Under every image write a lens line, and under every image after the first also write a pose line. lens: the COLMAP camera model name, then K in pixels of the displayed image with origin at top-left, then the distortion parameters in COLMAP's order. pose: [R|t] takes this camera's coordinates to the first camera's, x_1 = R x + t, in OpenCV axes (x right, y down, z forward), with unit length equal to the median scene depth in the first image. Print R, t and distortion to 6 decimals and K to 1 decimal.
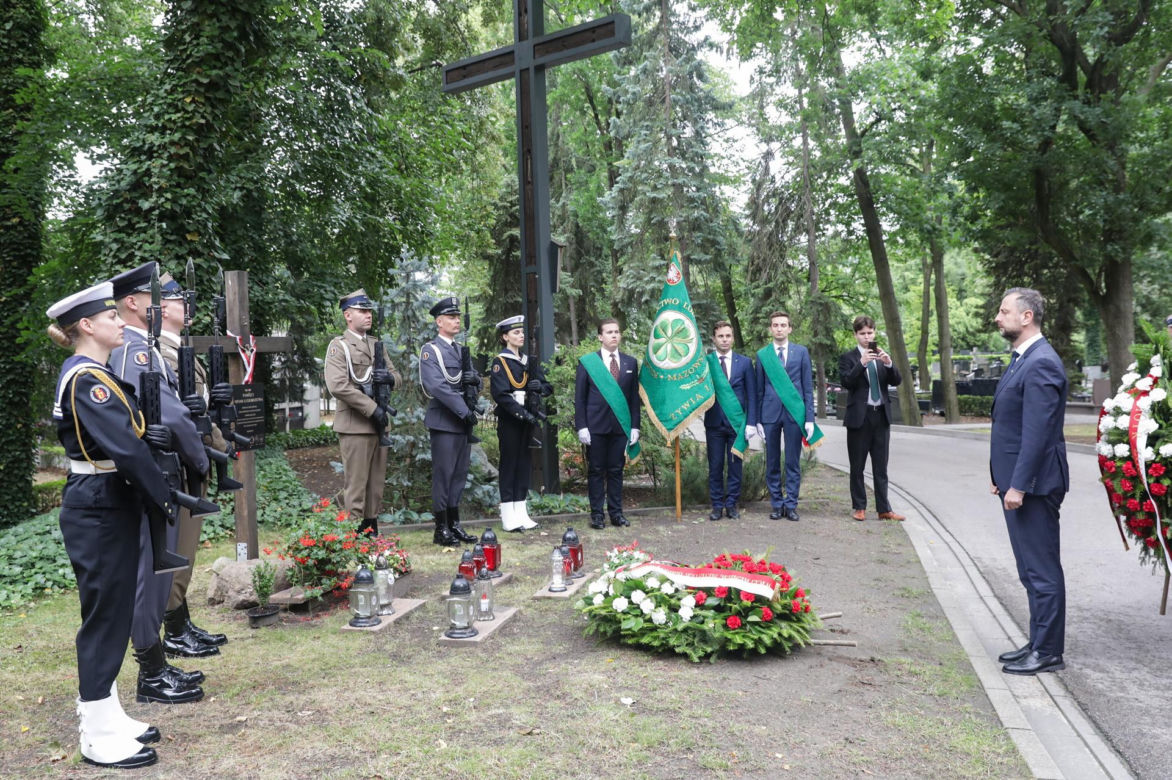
lens RADIAL K [[1066.8, 0, 581.0], [0, 1066.8, 385.4], [0, 0, 1]] dist [-0.056345, 0.111648]
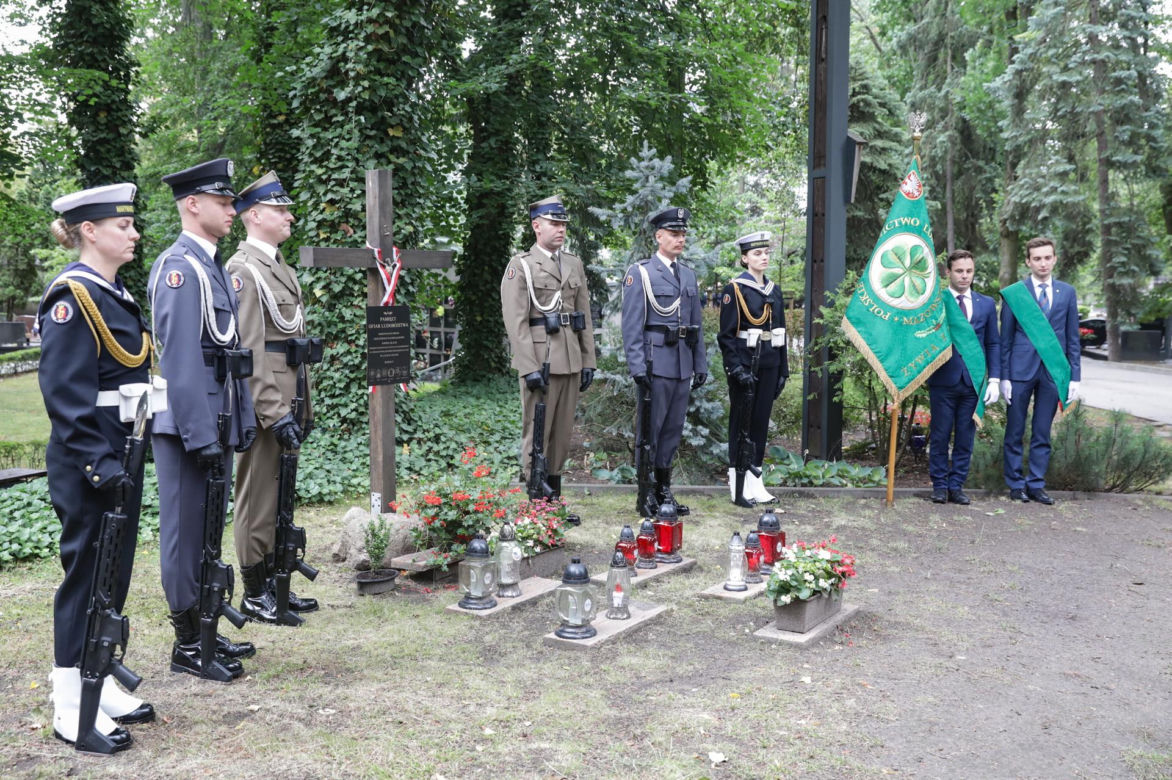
lens RADIAL K [[1243.6, 0, 563.9], [0, 1243.6, 395.7], [0, 0, 1]] dist [0.002882, 0.040424]
pose [[0.943767, 0.061235, -0.324891, 0.108355], [-0.039899, 0.996611, 0.071941, -0.005398], [0.328195, -0.054933, 0.943011, 0.086516]]
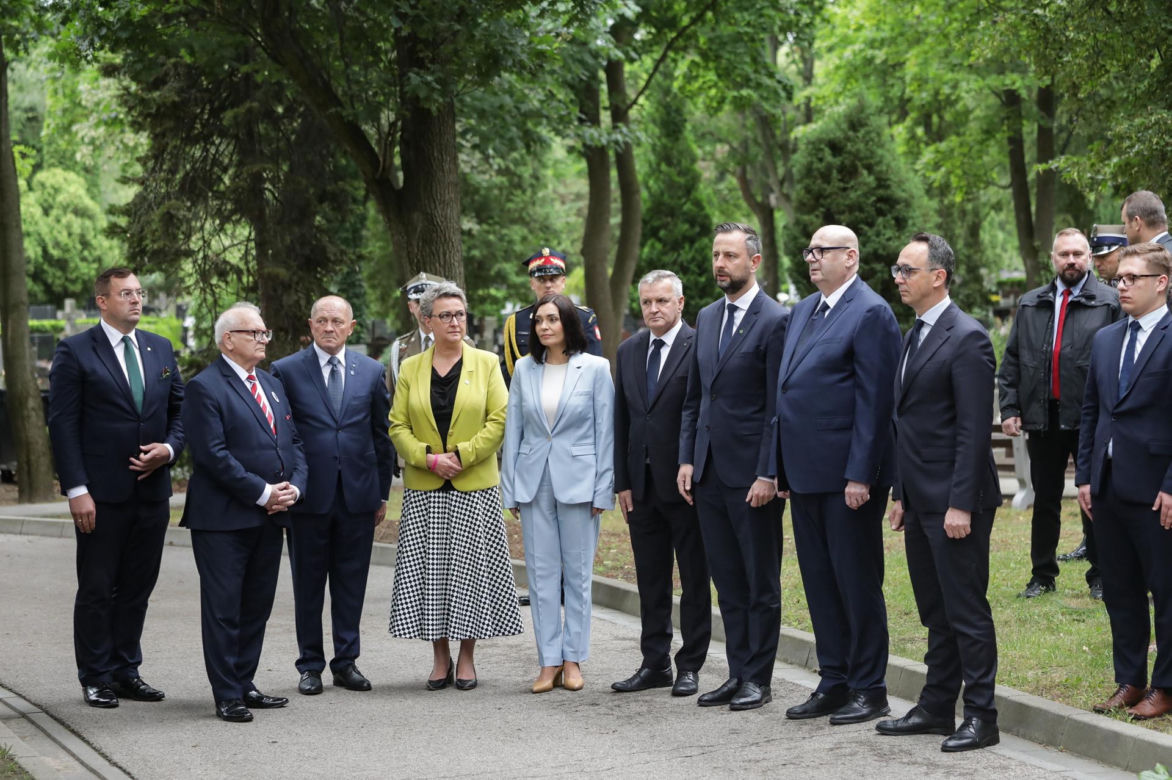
lens RADIAL K [[2978.5, 0, 586.0], [0, 2978.5, 390.0], [0, 0, 1]] dist [-0.300467, 0.181221]
pose [[0.859067, -0.020936, 0.511435, -0.102646], [0.022326, 0.999745, 0.003424, -0.012968], [-0.511376, 0.008477, 0.859315, -0.117515]]
